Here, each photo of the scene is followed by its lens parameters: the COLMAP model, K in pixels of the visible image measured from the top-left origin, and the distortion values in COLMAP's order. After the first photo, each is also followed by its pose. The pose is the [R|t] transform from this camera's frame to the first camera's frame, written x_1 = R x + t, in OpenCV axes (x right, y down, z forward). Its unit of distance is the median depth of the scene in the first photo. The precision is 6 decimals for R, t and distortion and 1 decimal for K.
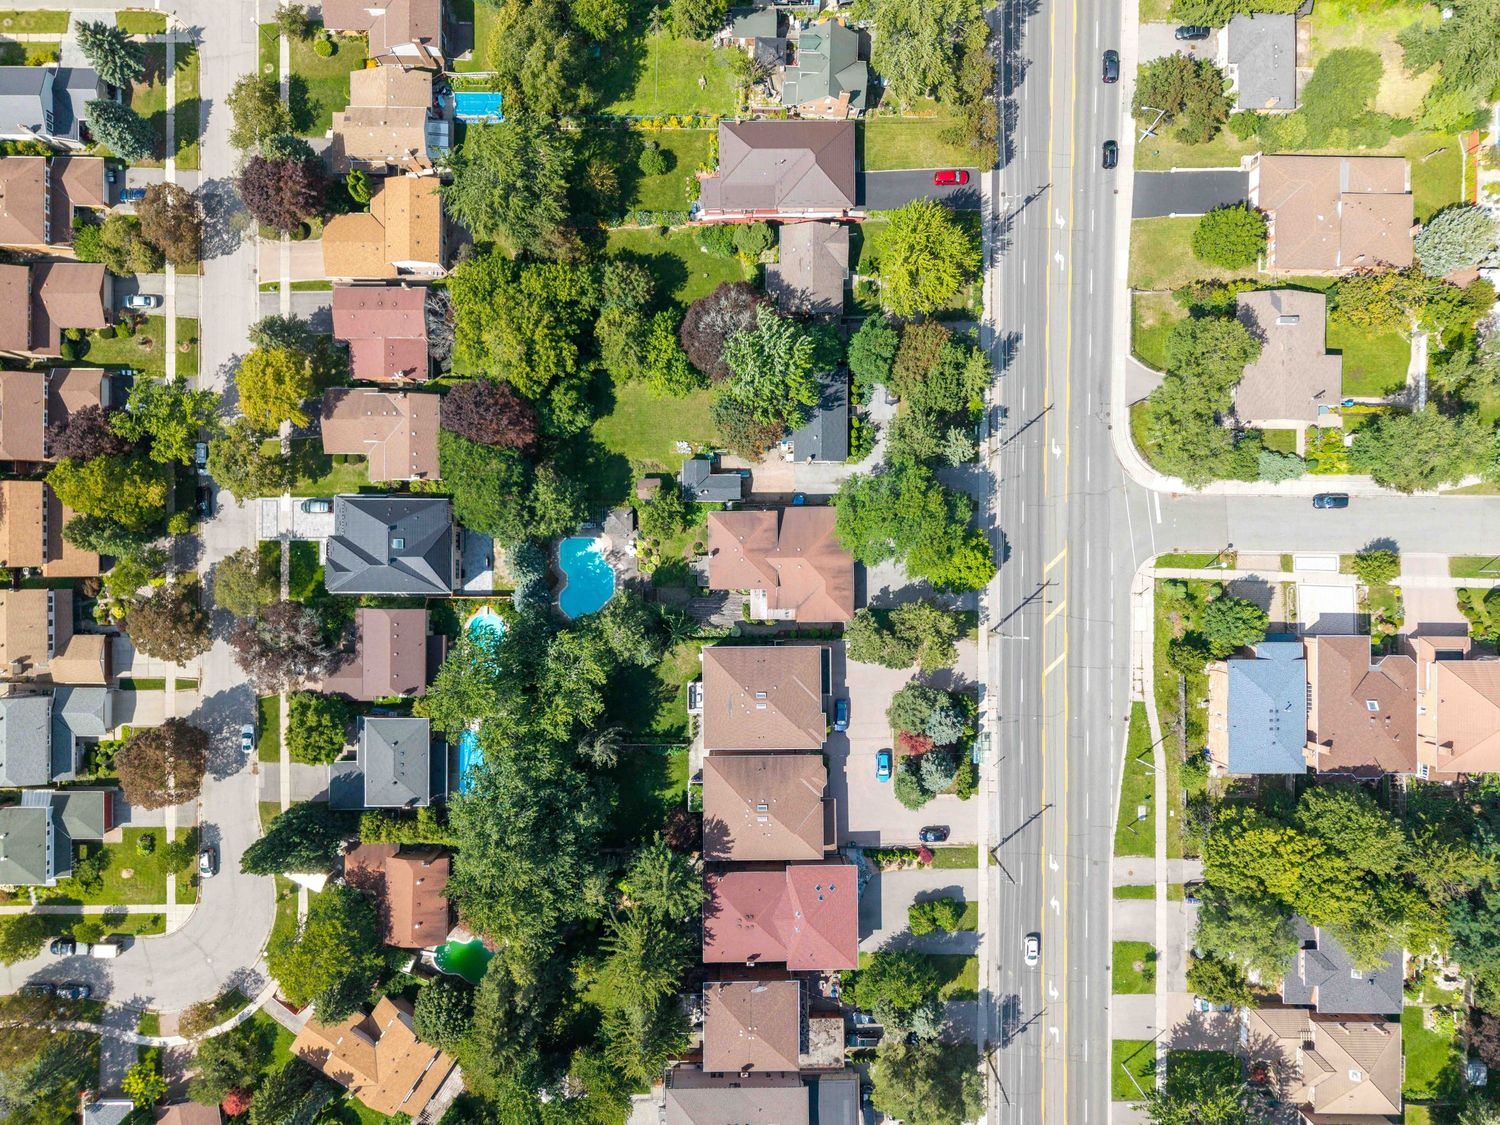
lens RADIAL K [[997.3, 0, 744.1], [0, 997.3, 565.4], [0, 0, 1]] dist [0.042236, -0.020533]
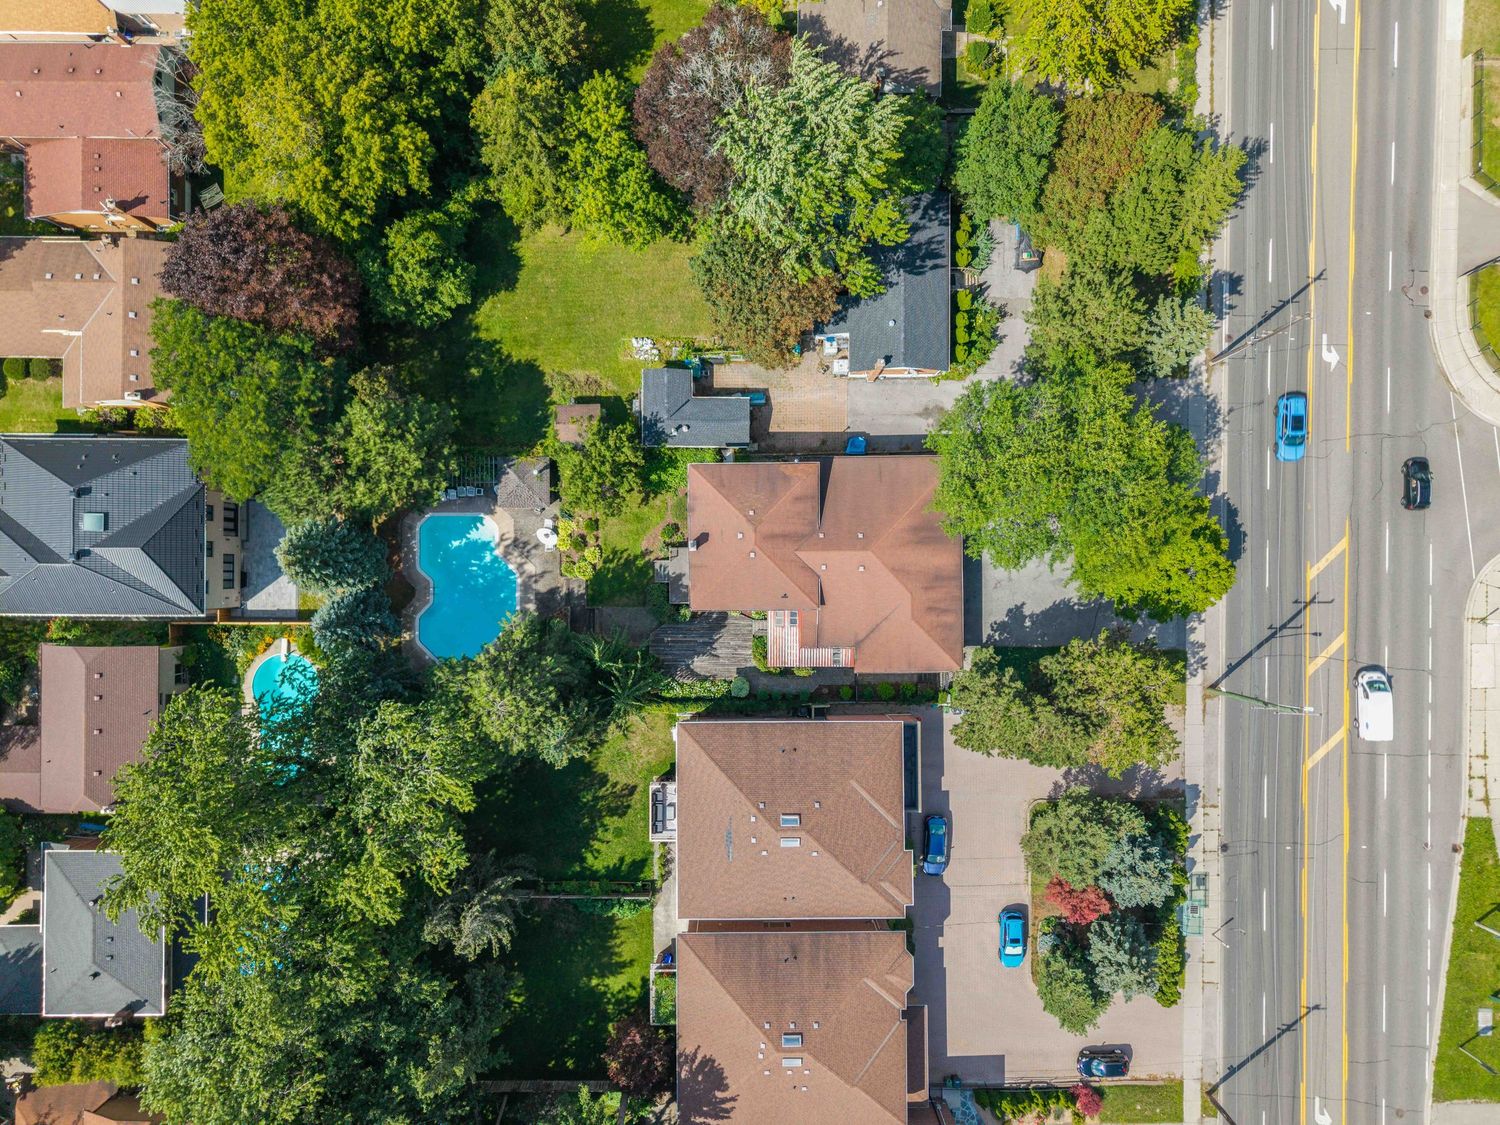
lens RADIAL K [[997.3, 0, 744.1], [0, 997.3, 565.4], [0, 0, 1]] dist [0.042236, -0.020533]
pose [[0.999997, 0.002543, 0.000578, -0.006546], [-0.002543, 0.999997, 0.000304, -0.000314], [-0.000578, -0.000306, 1.000000, 0.459859]]
